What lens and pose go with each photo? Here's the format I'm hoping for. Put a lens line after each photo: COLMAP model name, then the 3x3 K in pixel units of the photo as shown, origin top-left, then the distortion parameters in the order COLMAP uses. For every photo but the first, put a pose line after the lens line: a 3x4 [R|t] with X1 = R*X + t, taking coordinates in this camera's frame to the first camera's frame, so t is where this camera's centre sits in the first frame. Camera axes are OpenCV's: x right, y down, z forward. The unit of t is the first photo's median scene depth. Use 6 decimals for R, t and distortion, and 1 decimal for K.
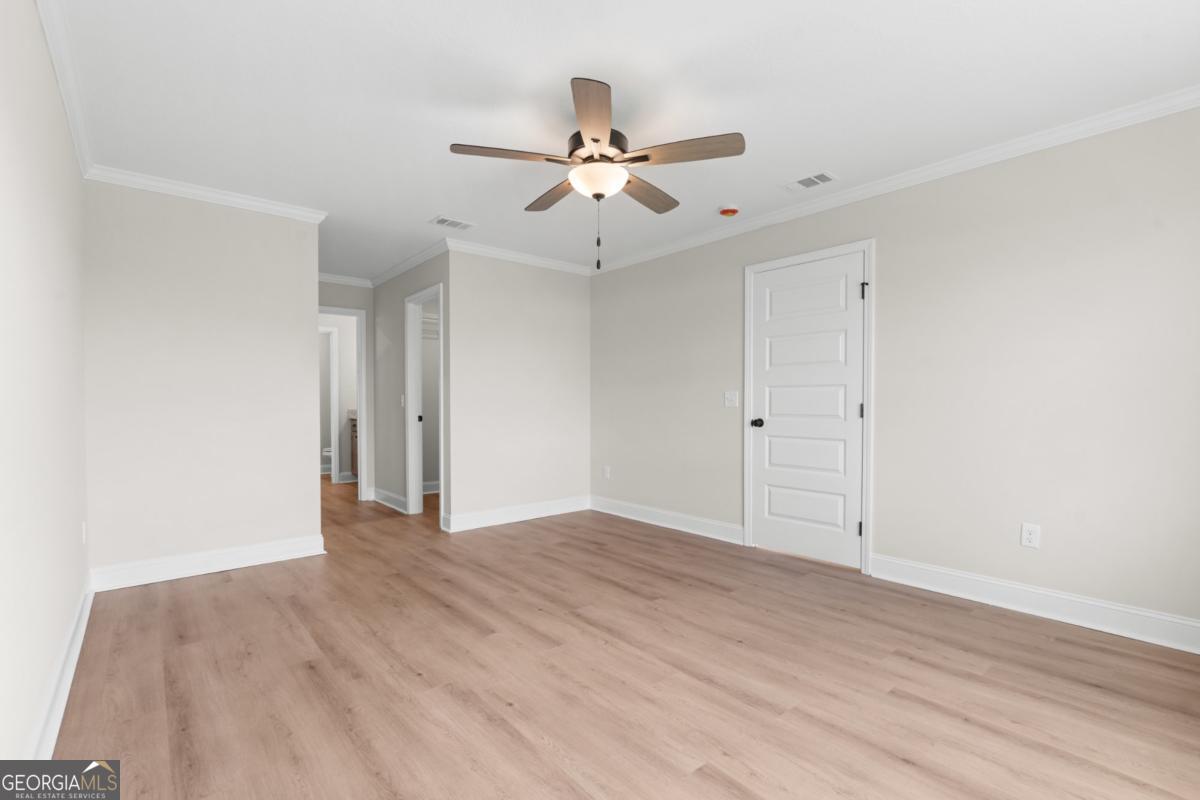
lens RADIAL K [[535.1, 0, 599.9], [0, 535.1, 402.2], [0, 0, 1]] dist [0.000051, -0.000040]
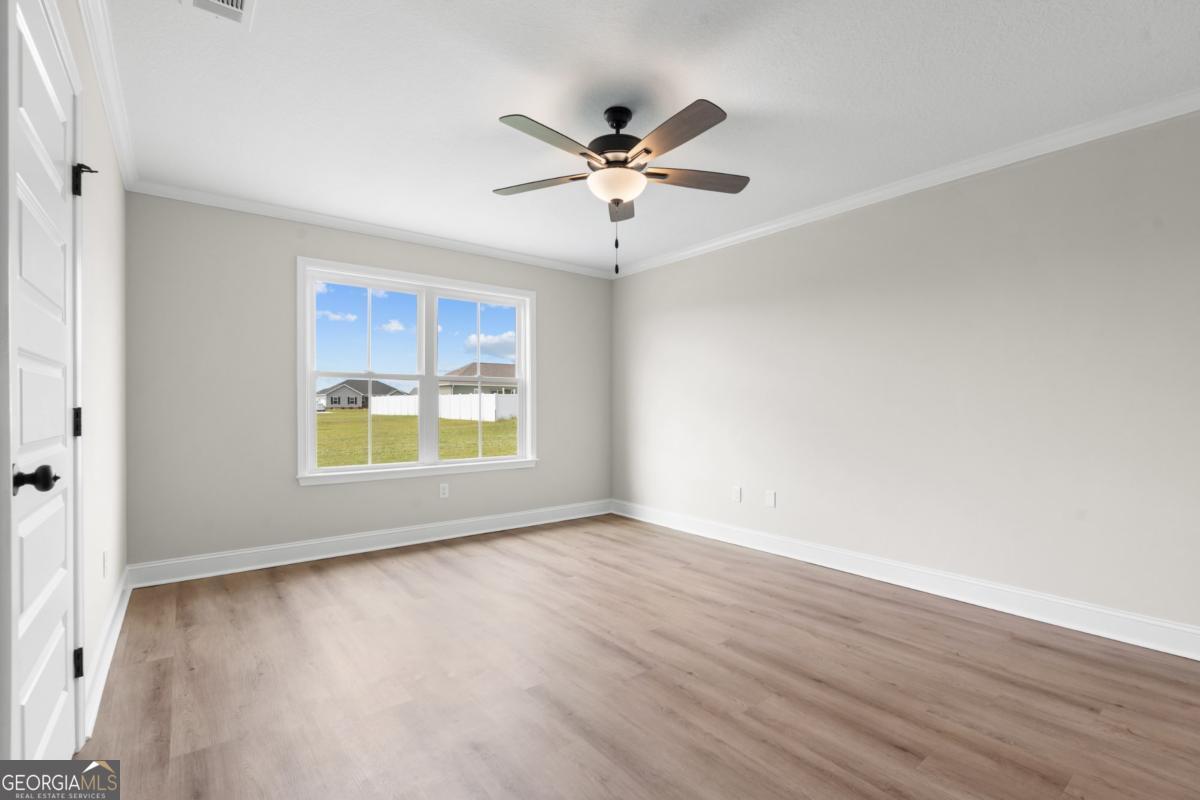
lens RADIAL K [[535.1, 0, 603.1], [0, 535.1, 407.4], [0, 0, 1]] dist [0.000051, -0.000040]
pose [[-0.999297, -0.002360, 0.037417, -0.013477], [-0.002300, 0.999996, 0.001633, 0.000453], [-0.037420, 0.001546, -0.999298, 1.907676]]
